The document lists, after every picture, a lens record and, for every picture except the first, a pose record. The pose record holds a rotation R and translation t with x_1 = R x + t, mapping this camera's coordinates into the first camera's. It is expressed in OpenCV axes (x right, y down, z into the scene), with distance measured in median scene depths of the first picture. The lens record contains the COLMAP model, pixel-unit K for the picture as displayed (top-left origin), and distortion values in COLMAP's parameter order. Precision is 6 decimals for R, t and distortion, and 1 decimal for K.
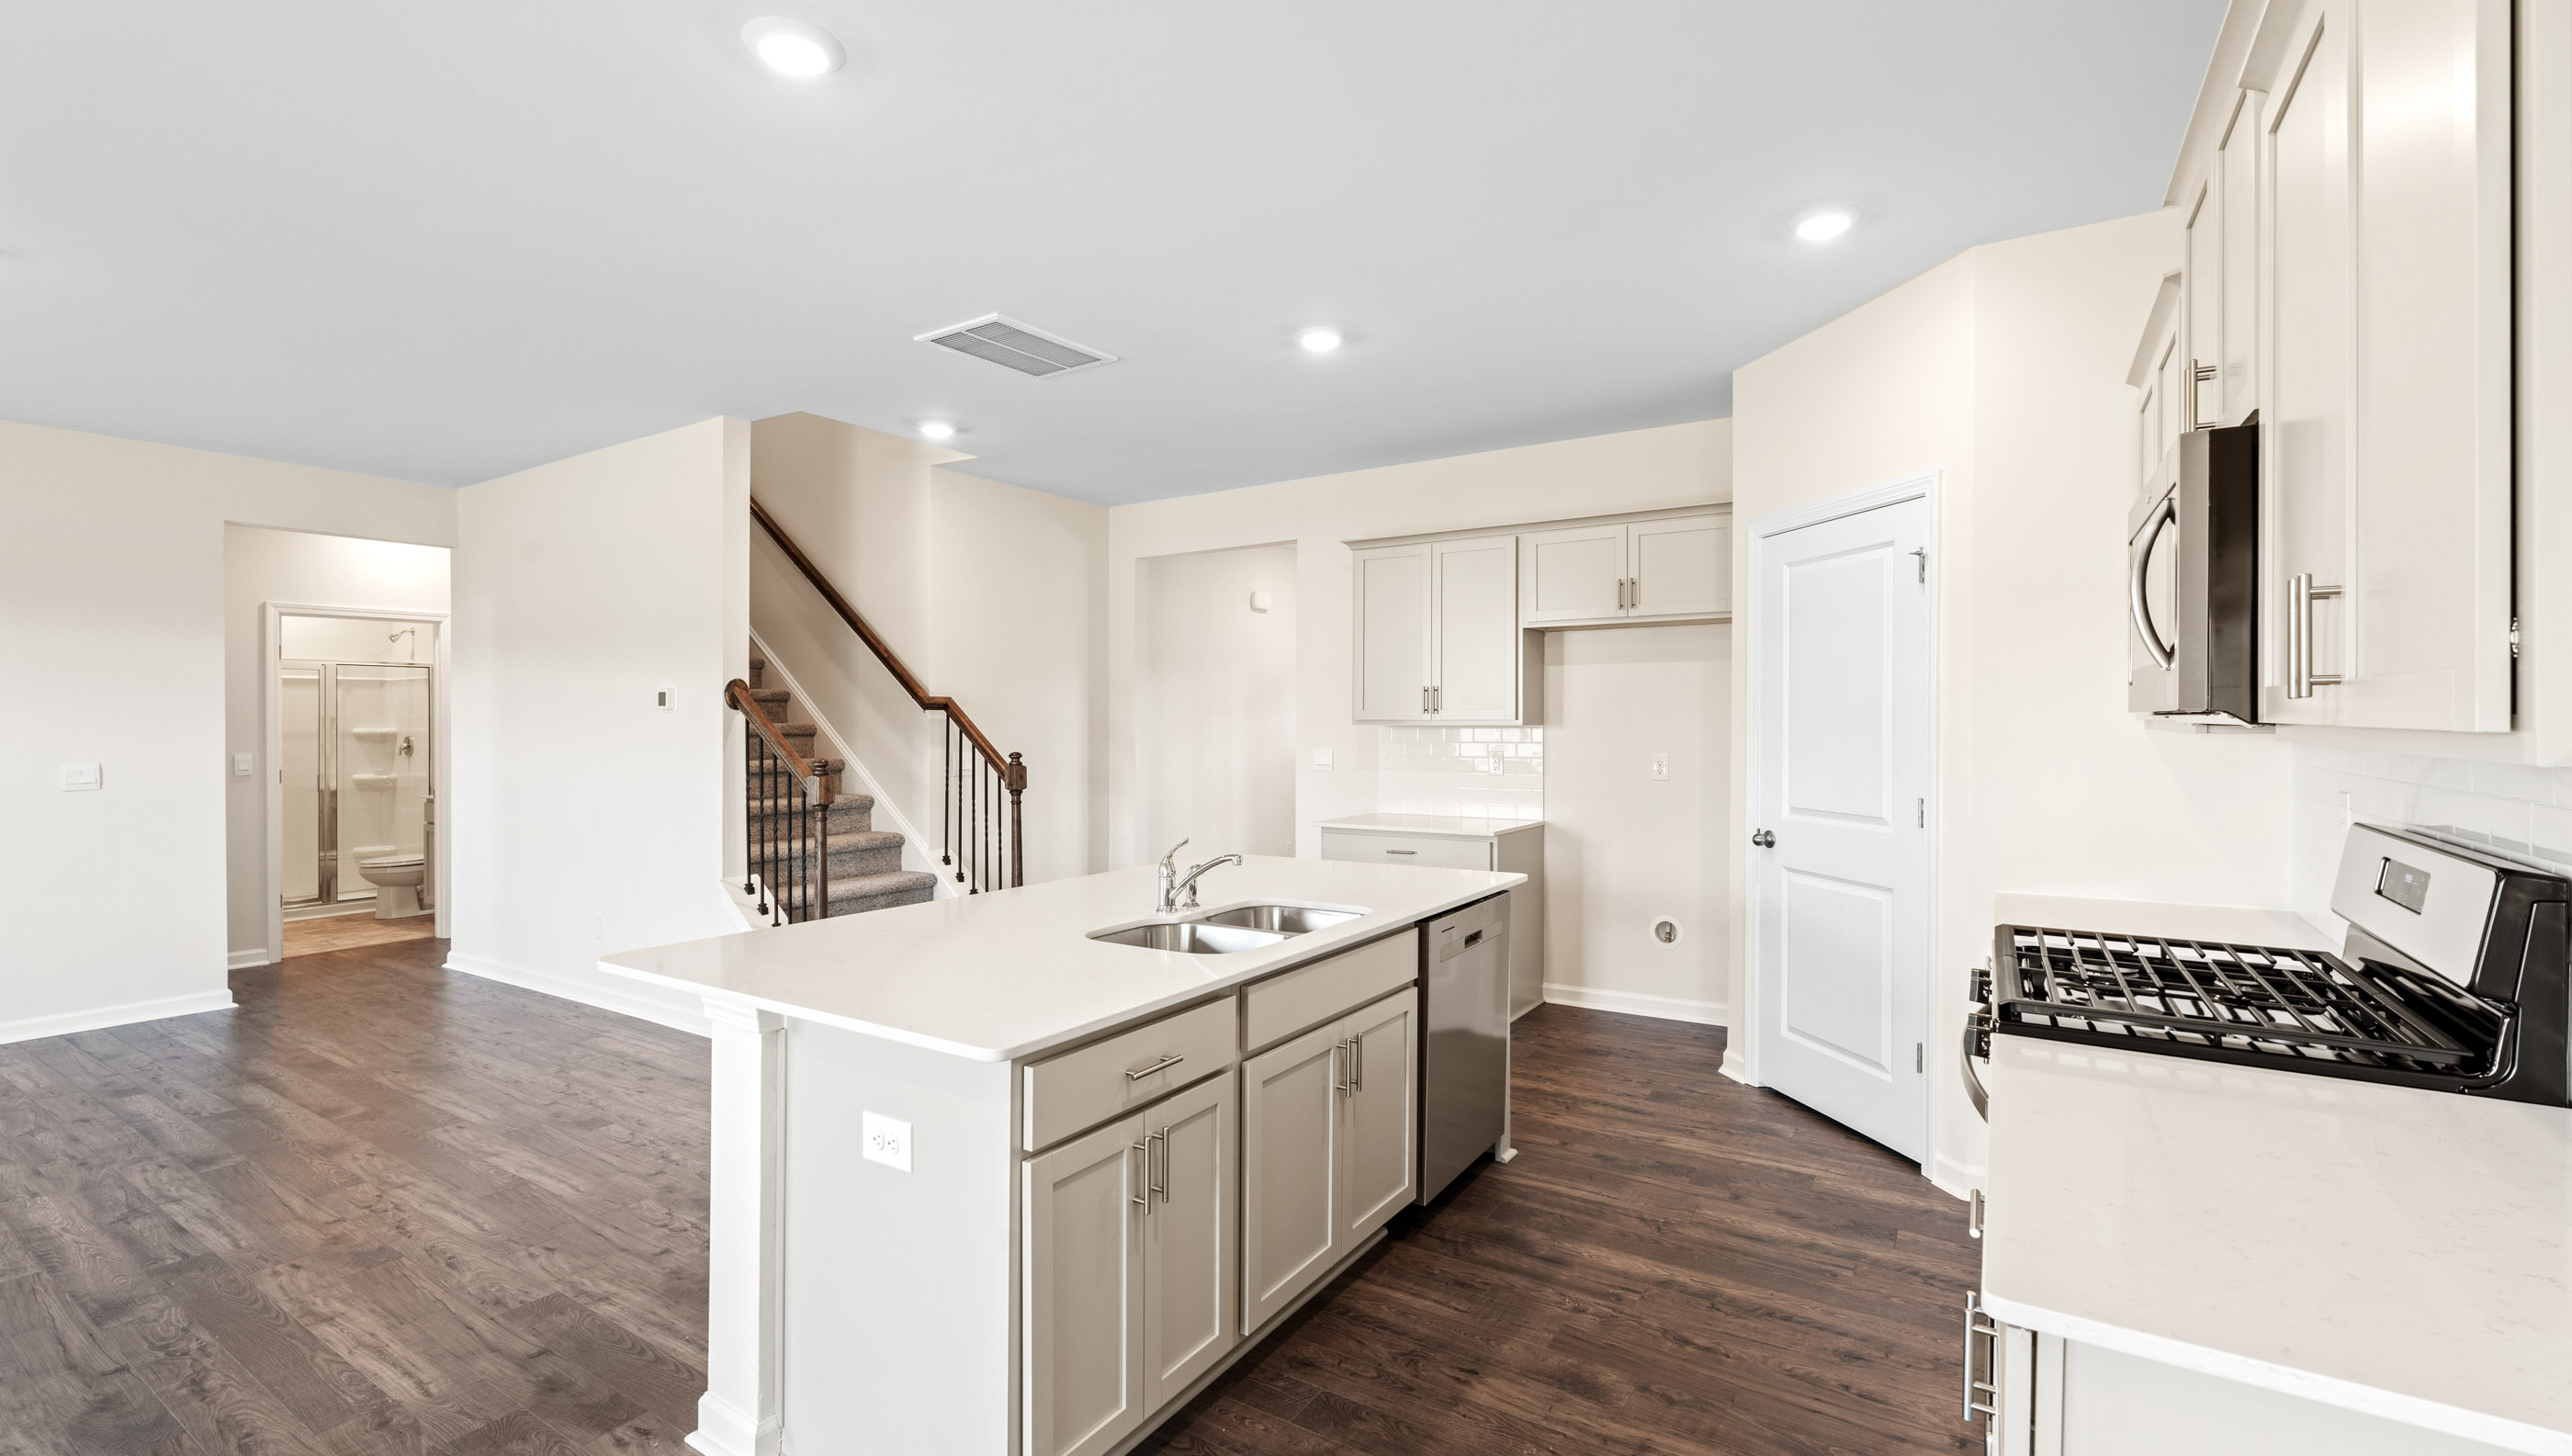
lens RADIAL K [[1111.9, 0, 1288.0], [0, 1111.9, 722.2], [0, 0, 1]] dist [-0.009122, 0.001078]
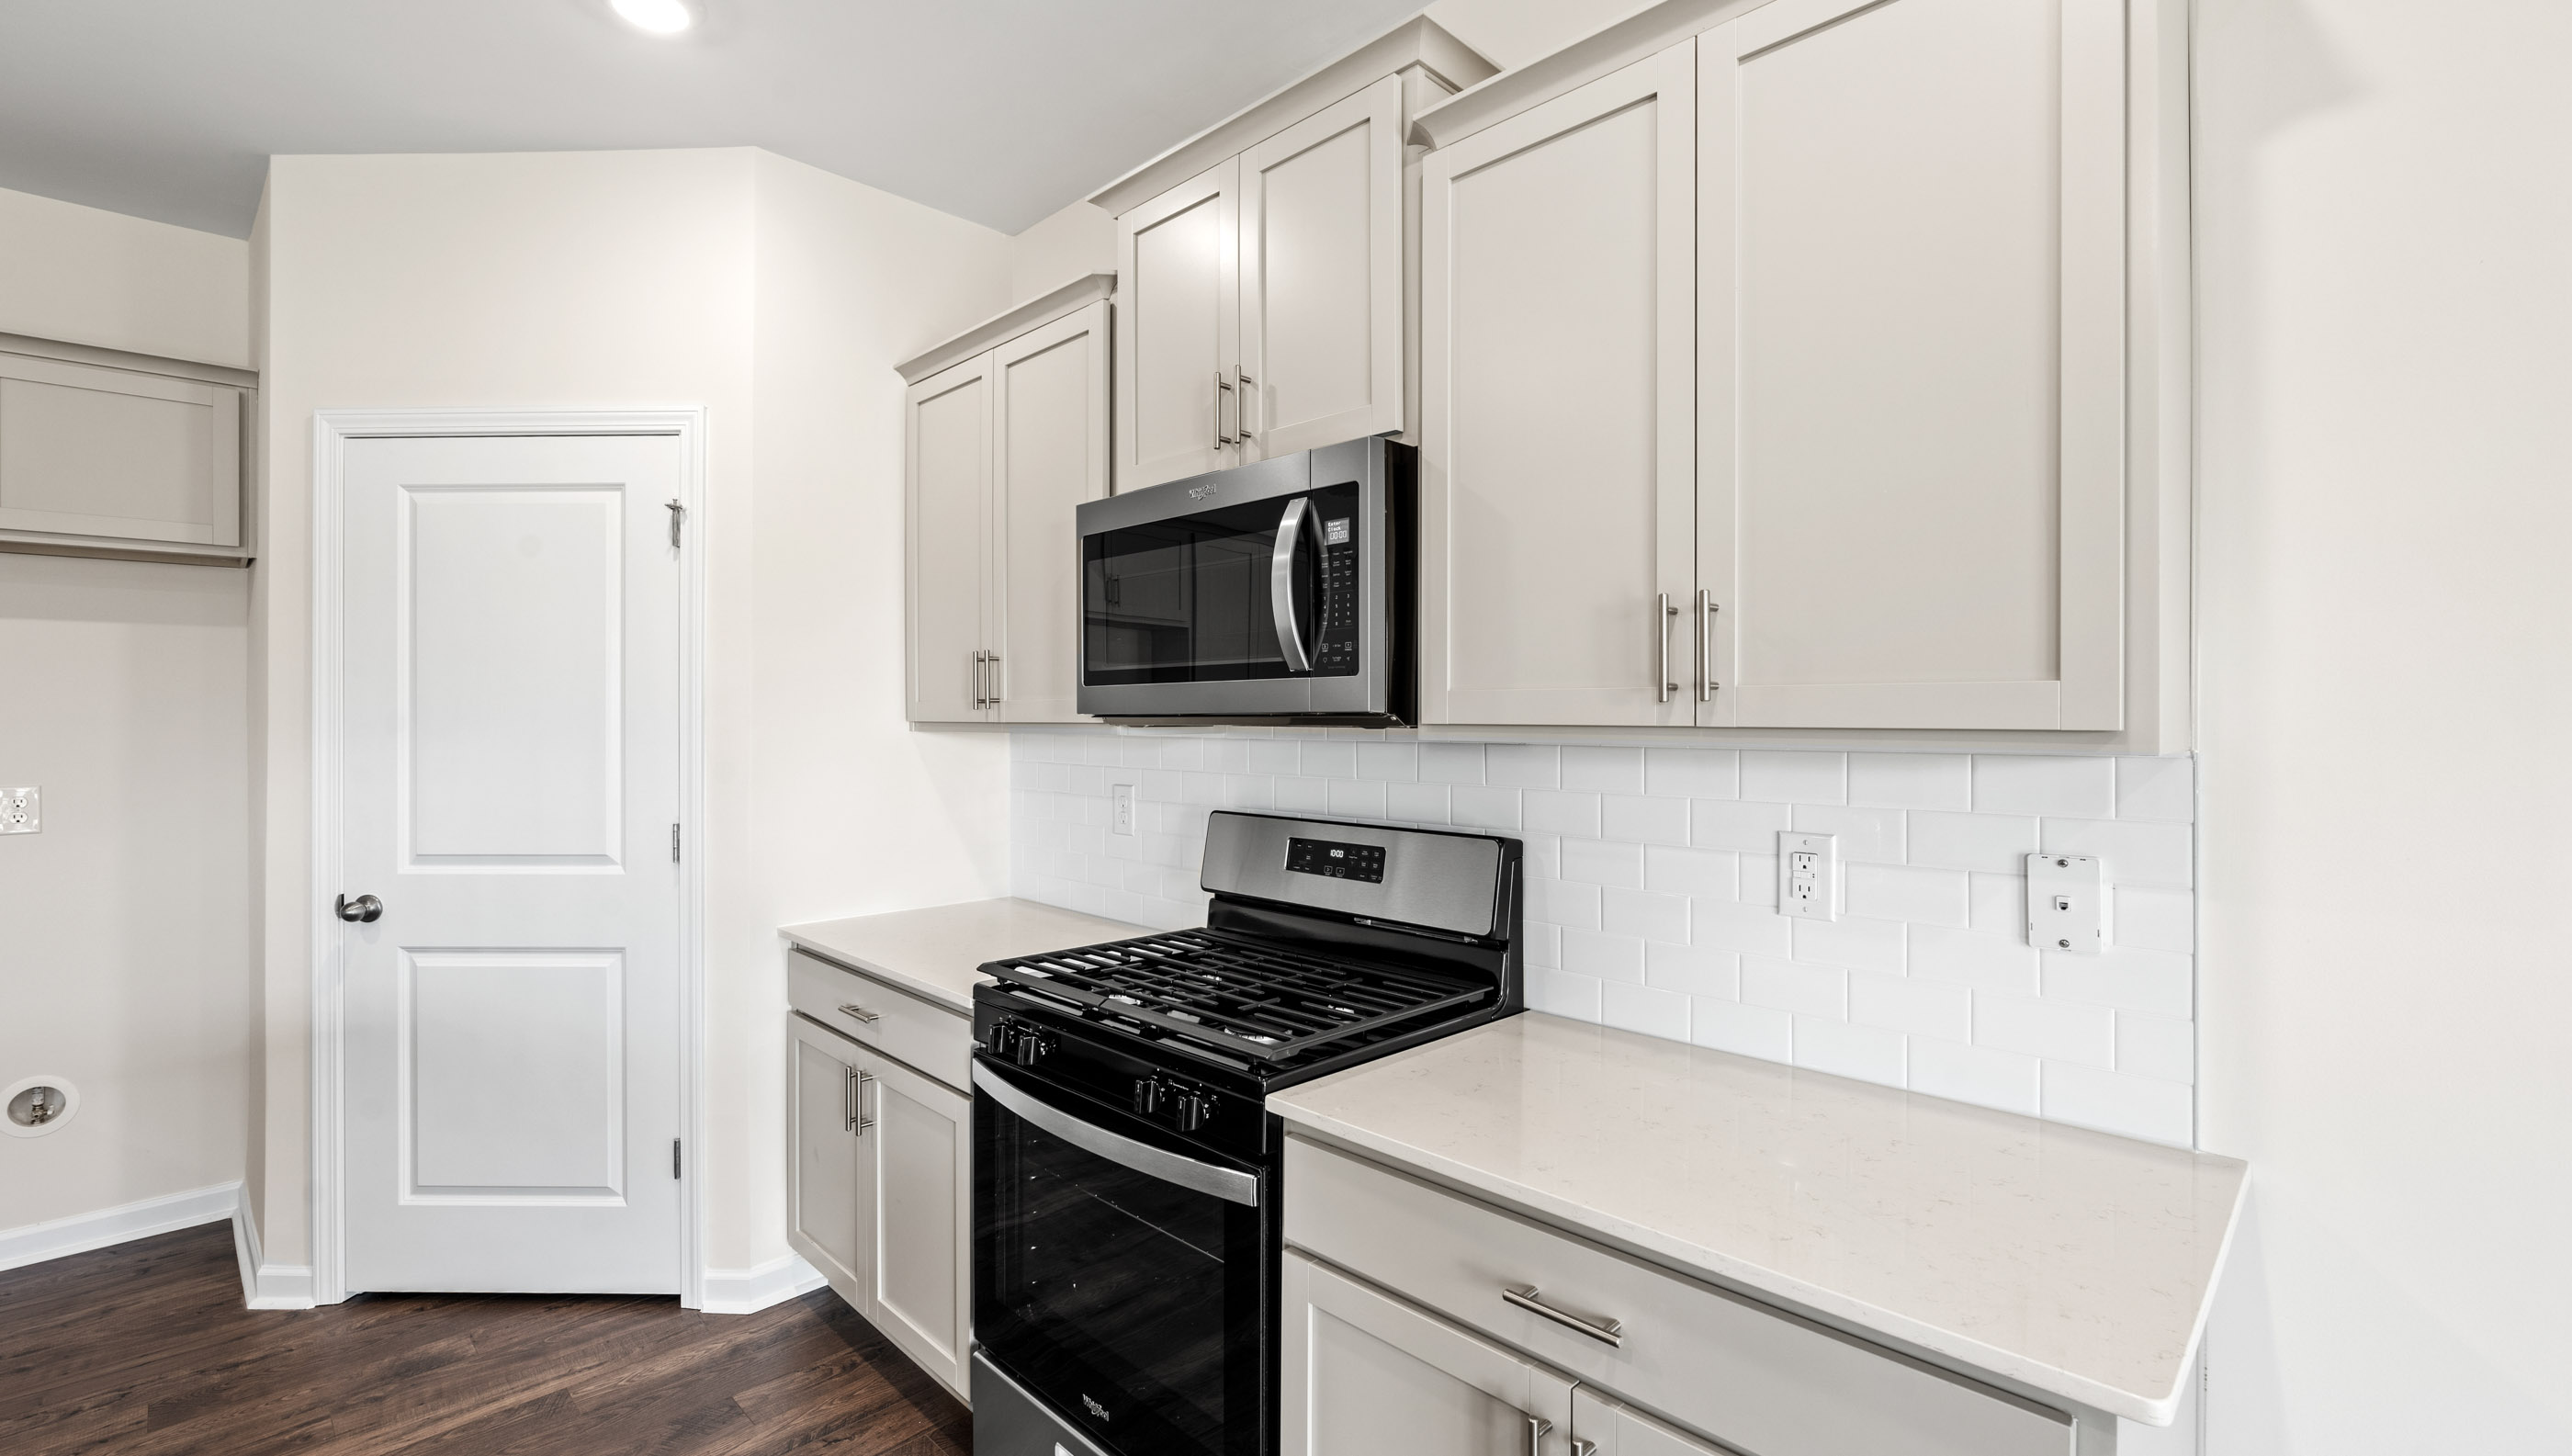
lens RADIAL K [[1111.9, 0, 1276.0], [0, 1111.9, 721.9], [0, 0, 1]] dist [-0.009122, 0.001078]
pose [[0.218492, -0.000296, 0.975839, -0.080928], [0.004187, 0.999991, -0.000634, -0.000222], [-0.975830, 0.004225, 0.218492, 0.363306]]
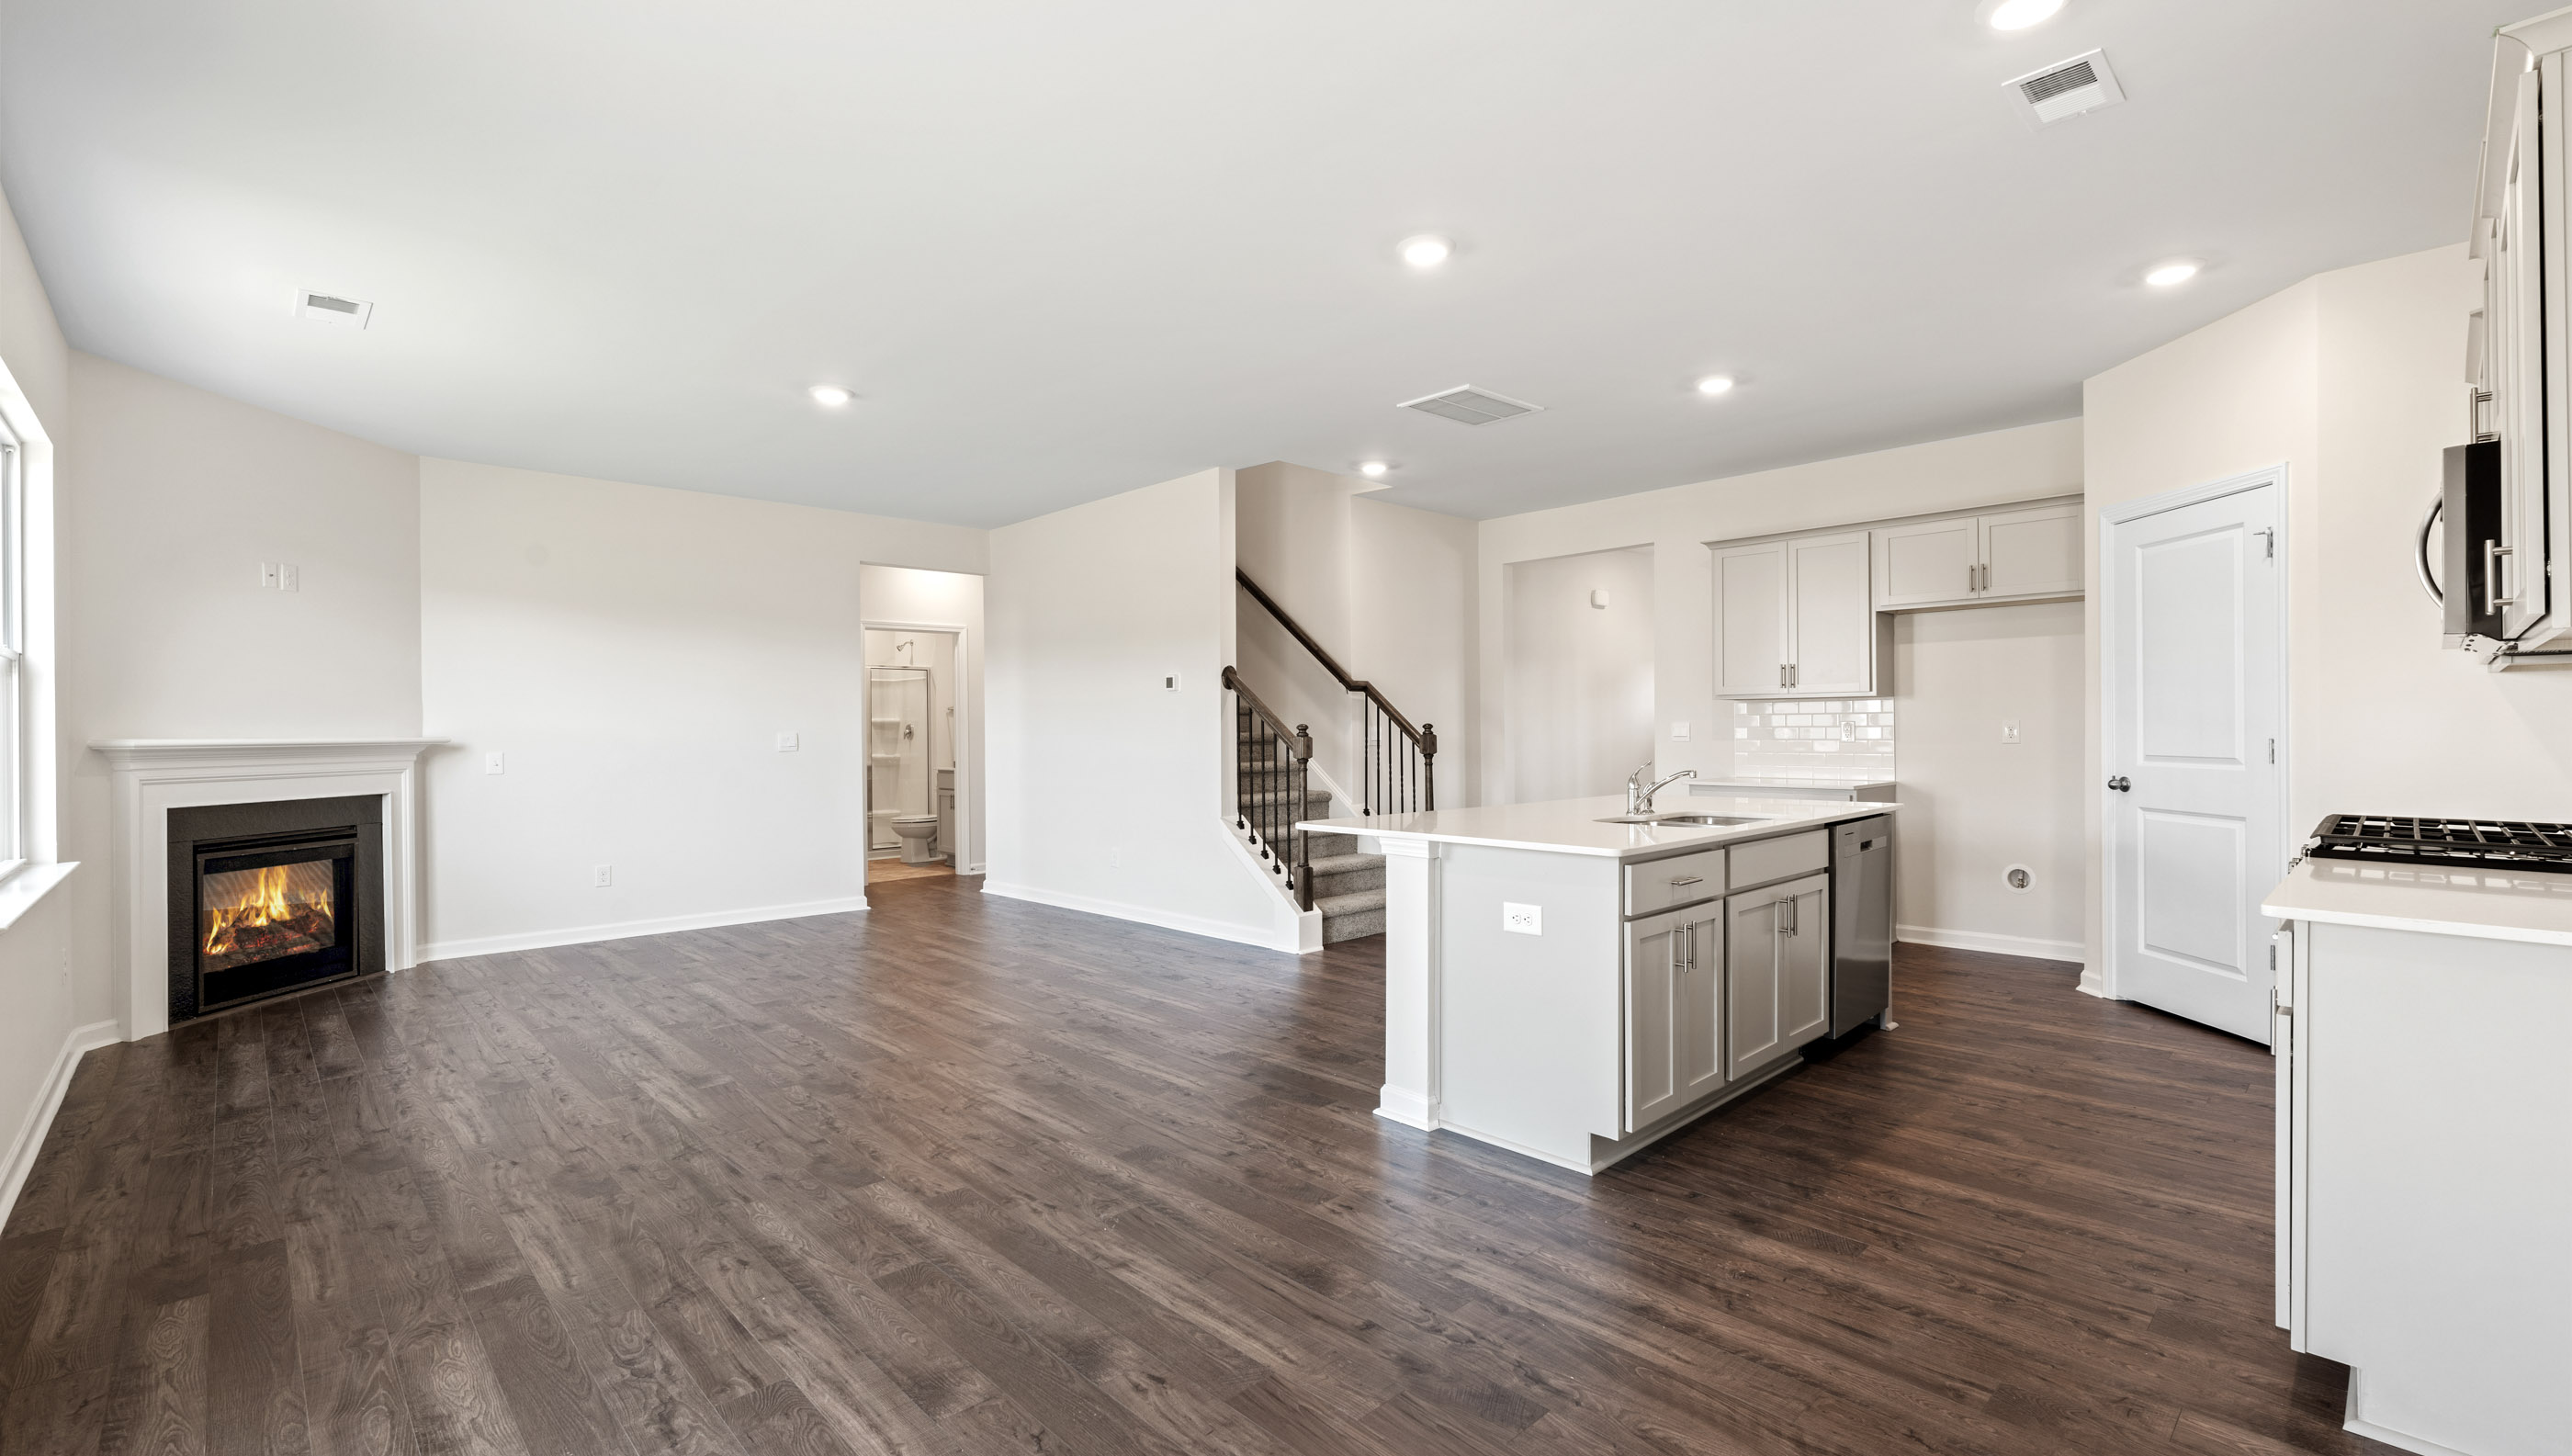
lens RADIAL K [[1111.9, 0, 1290.7], [0, 1111.9, 720.3], [0, 0, 1]] dist [-0.009122, 0.001078]
pose [[0.973421, -0.006491, -0.228933, -0.155337], [0.004644, 0.999952, -0.008604, 0.046814], [0.228978, 0.007312, 0.973404, -0.337900]]
